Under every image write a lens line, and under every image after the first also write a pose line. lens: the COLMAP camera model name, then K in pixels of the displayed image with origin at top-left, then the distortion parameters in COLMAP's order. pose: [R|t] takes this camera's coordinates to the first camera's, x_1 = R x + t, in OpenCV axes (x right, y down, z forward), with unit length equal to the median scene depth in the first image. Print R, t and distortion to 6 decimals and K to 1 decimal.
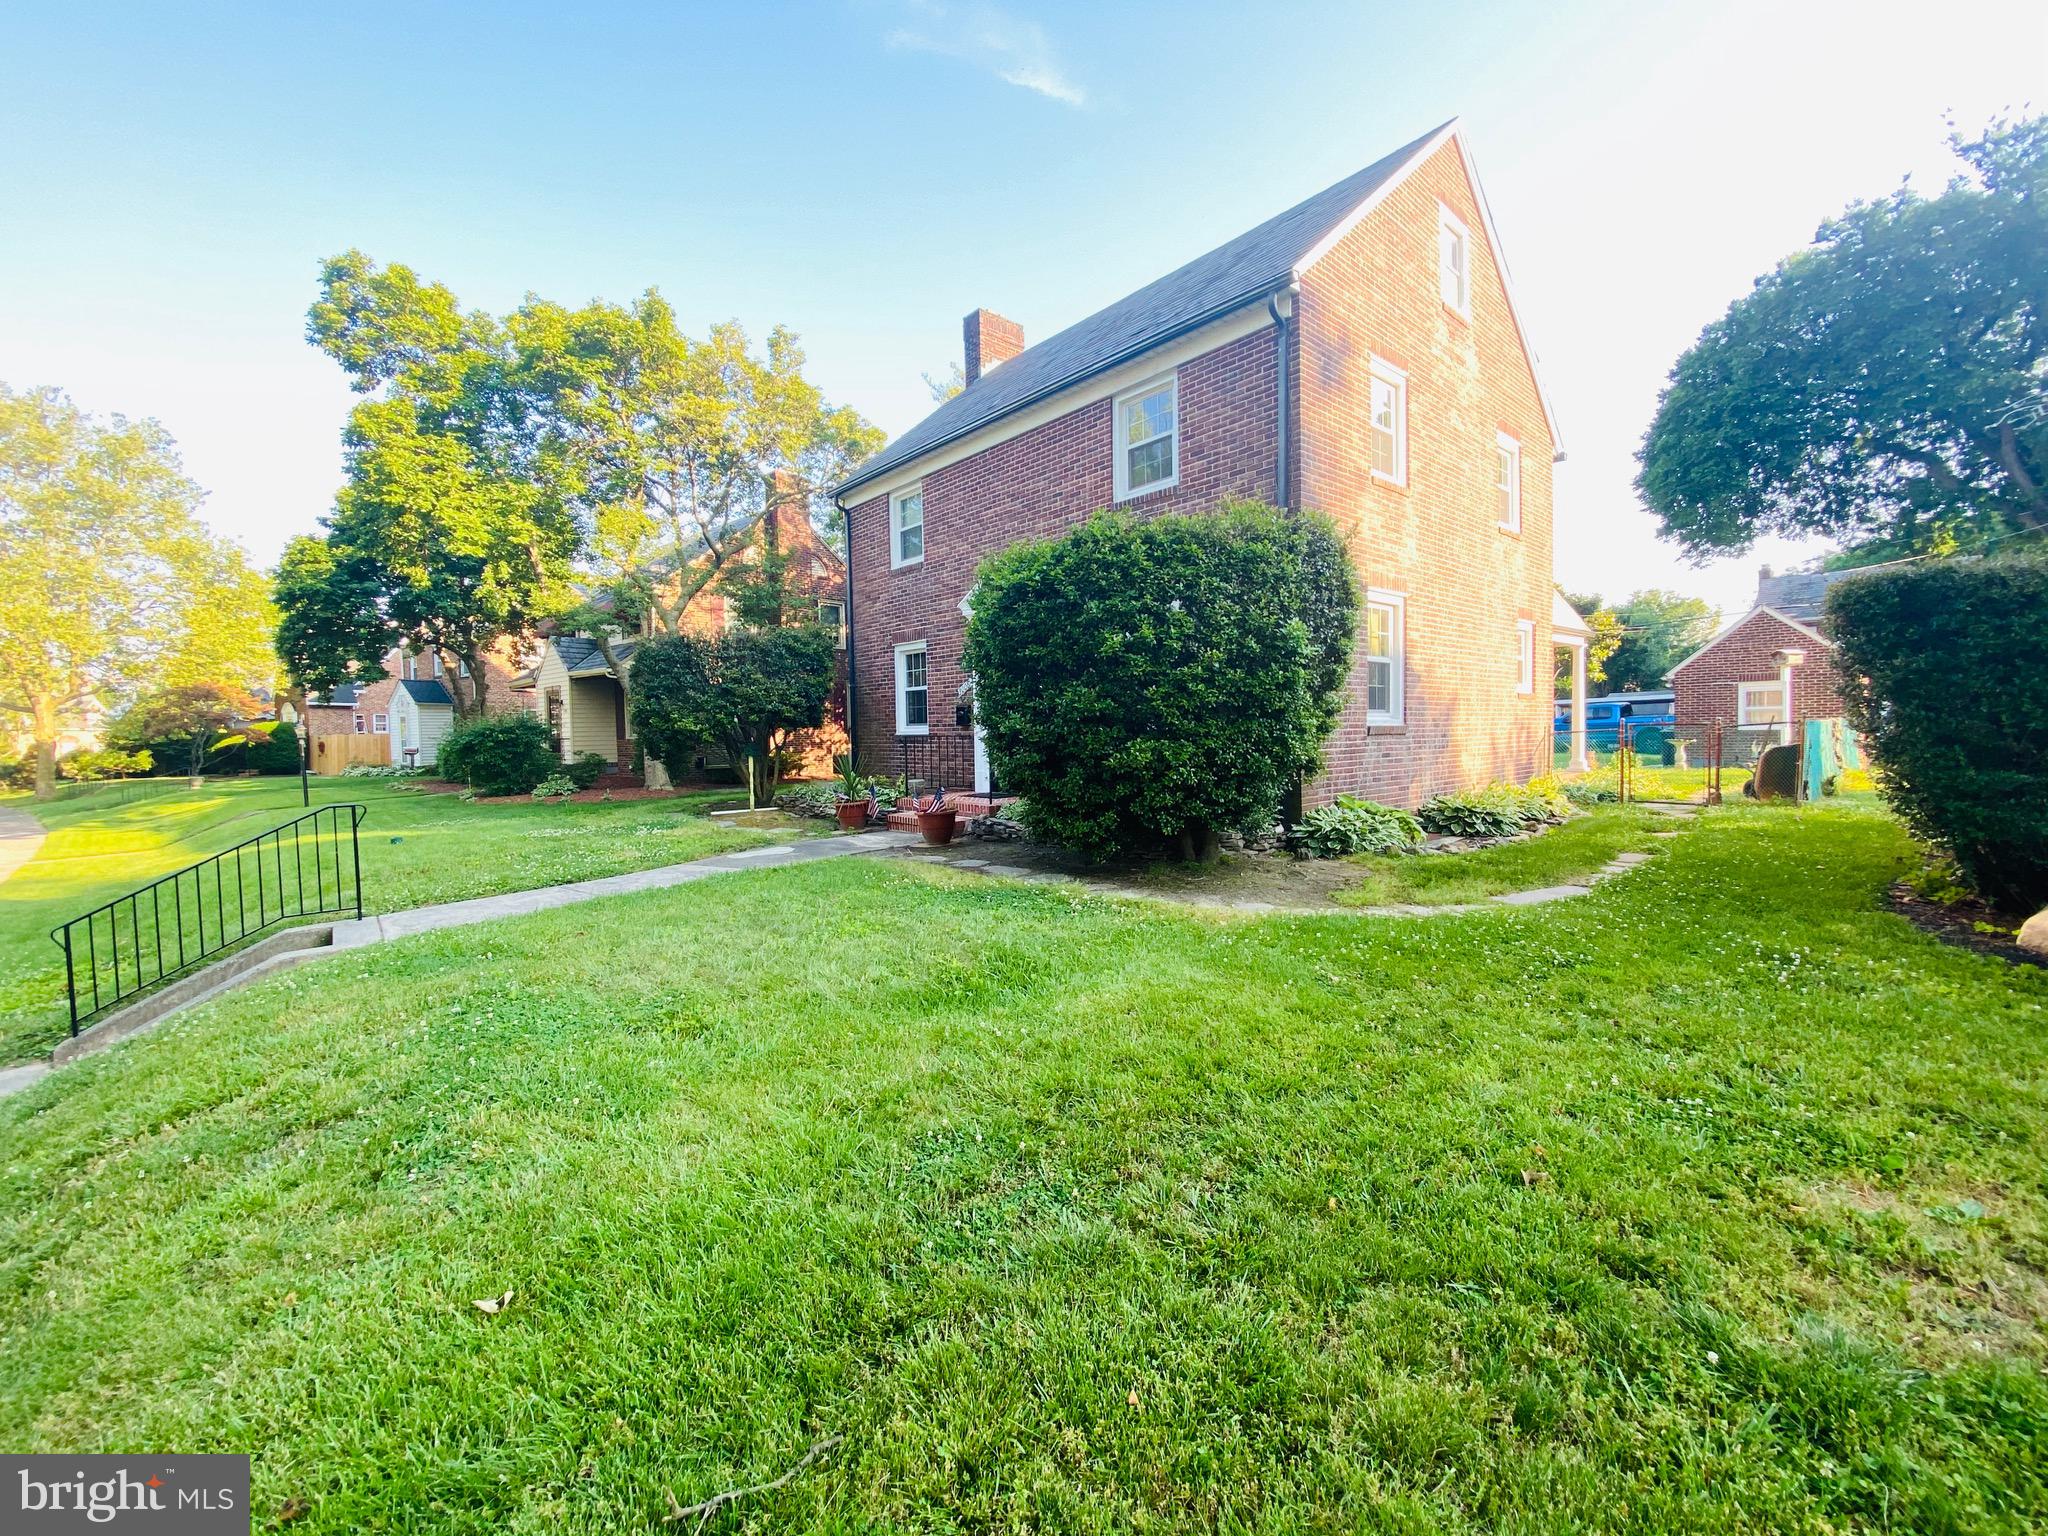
lens RADIAL K [[831.2, 0, 1026.1], [0, 831.2, 760.6], [0, 0, 1]] dist [0.032695, -0.026312]
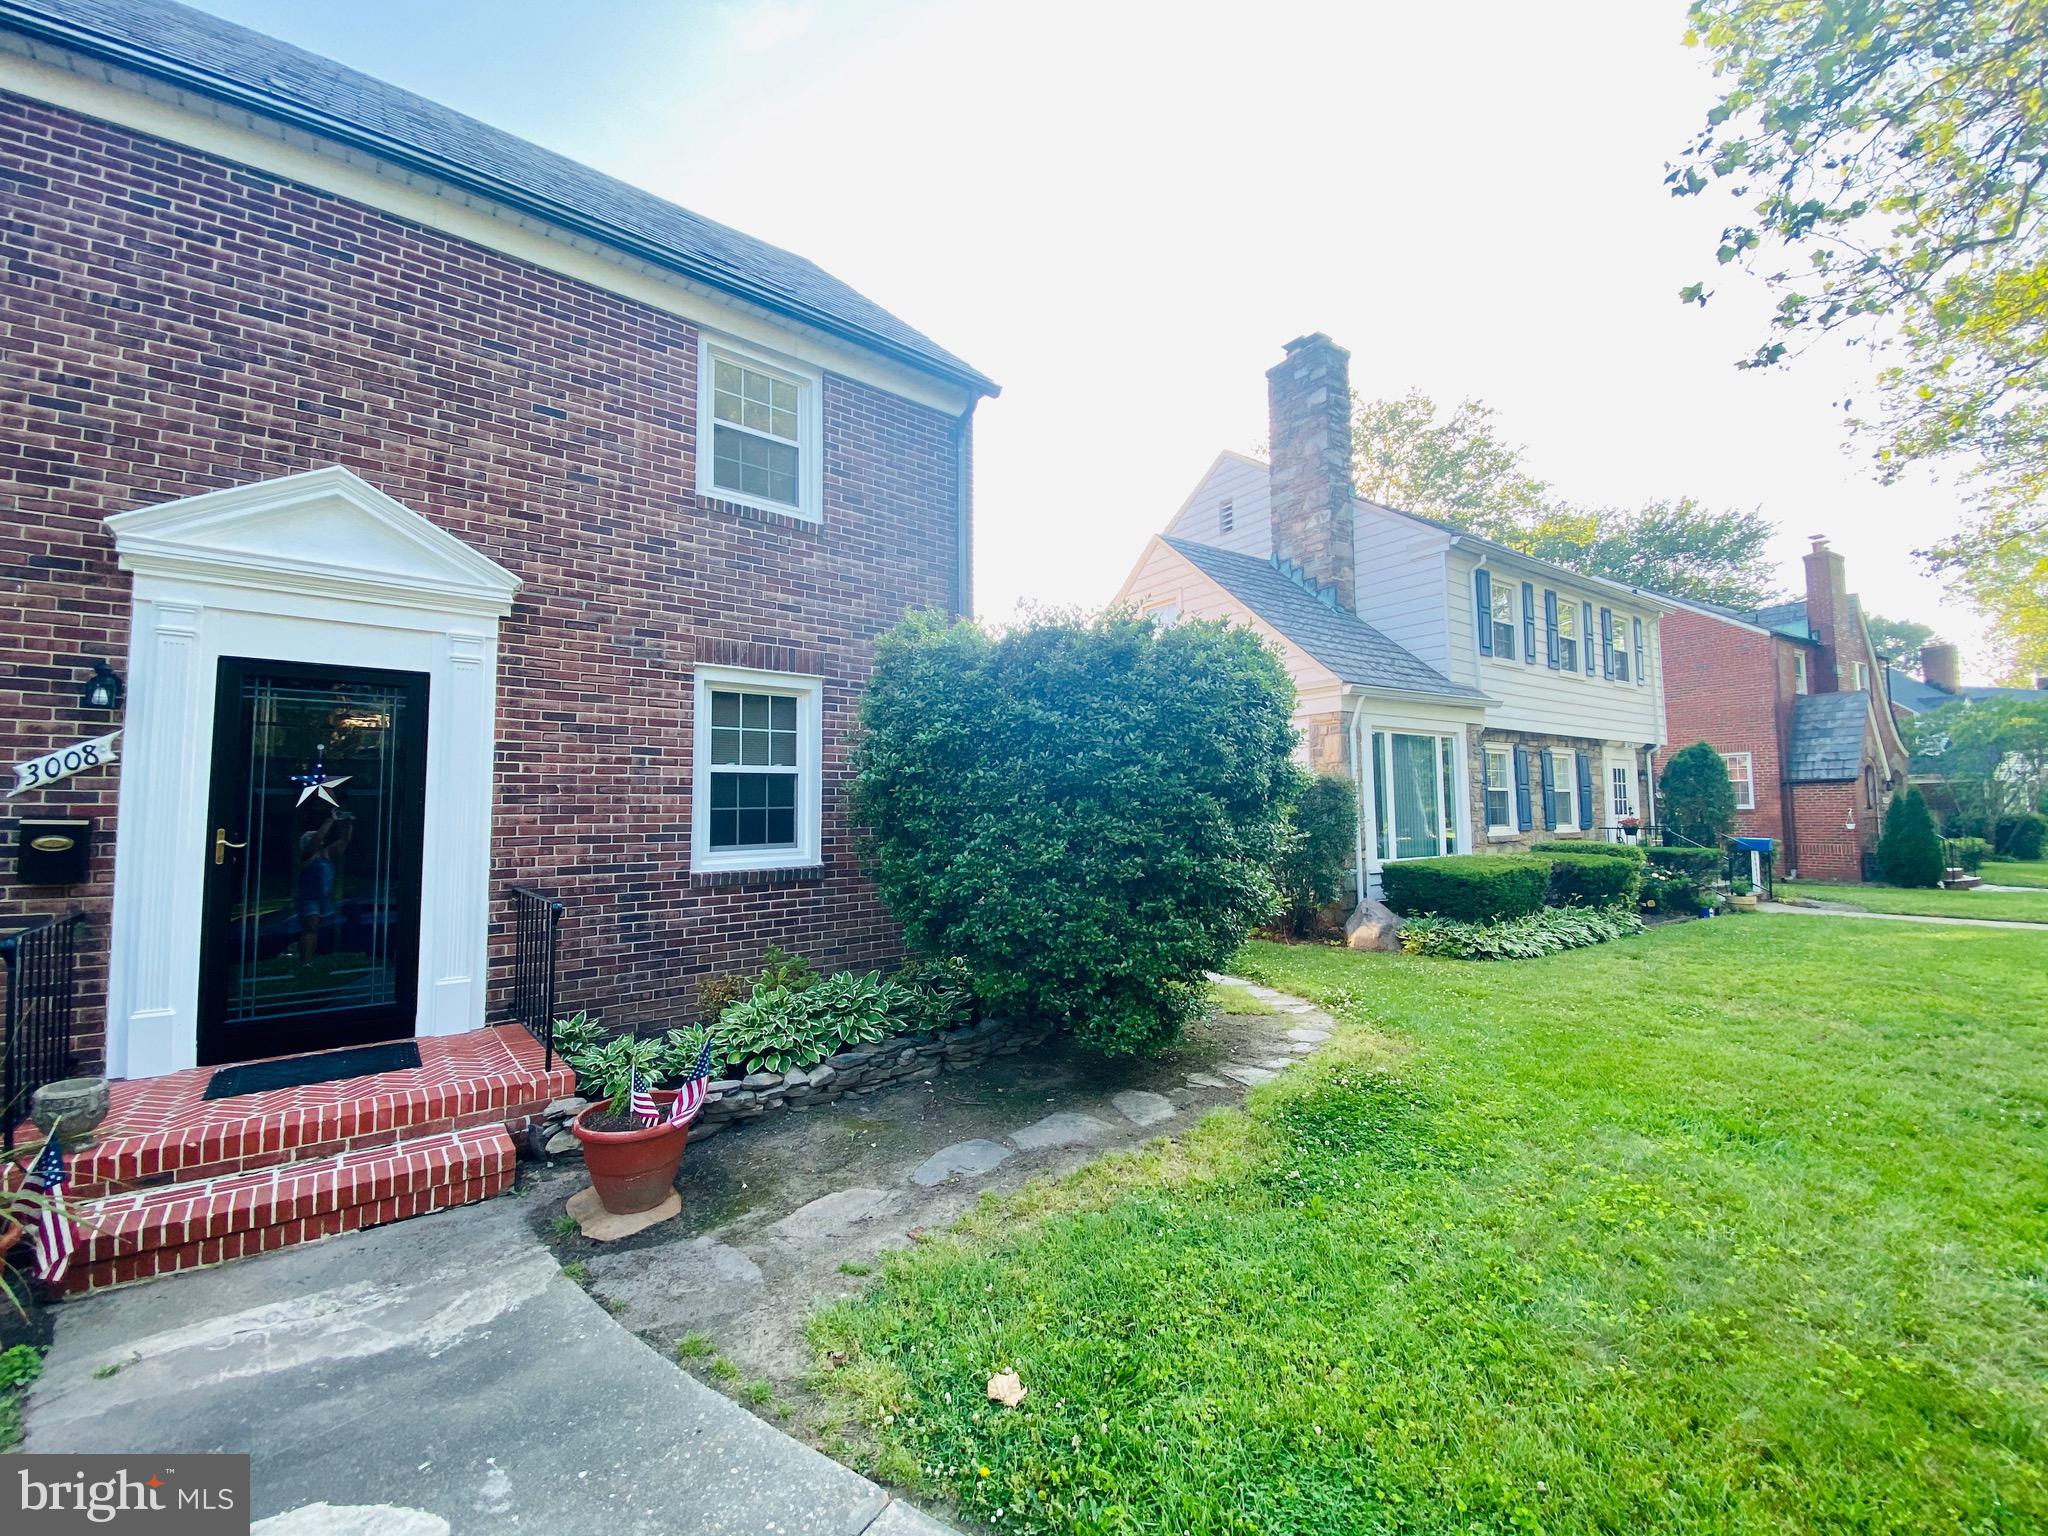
lens RADIAL K [[831.2, 0, 1026.1], [0, 831.2, 760.6], [0, 0, 1]] dist [0.032695, -0.026312]
pose [[0.022808, 0.107036, 0.993994, -0.564629], [0.060224, 0.992299, -0.108235, -0.045112], [-0.997924, 0.062331, 0.016187, 0.920439]]
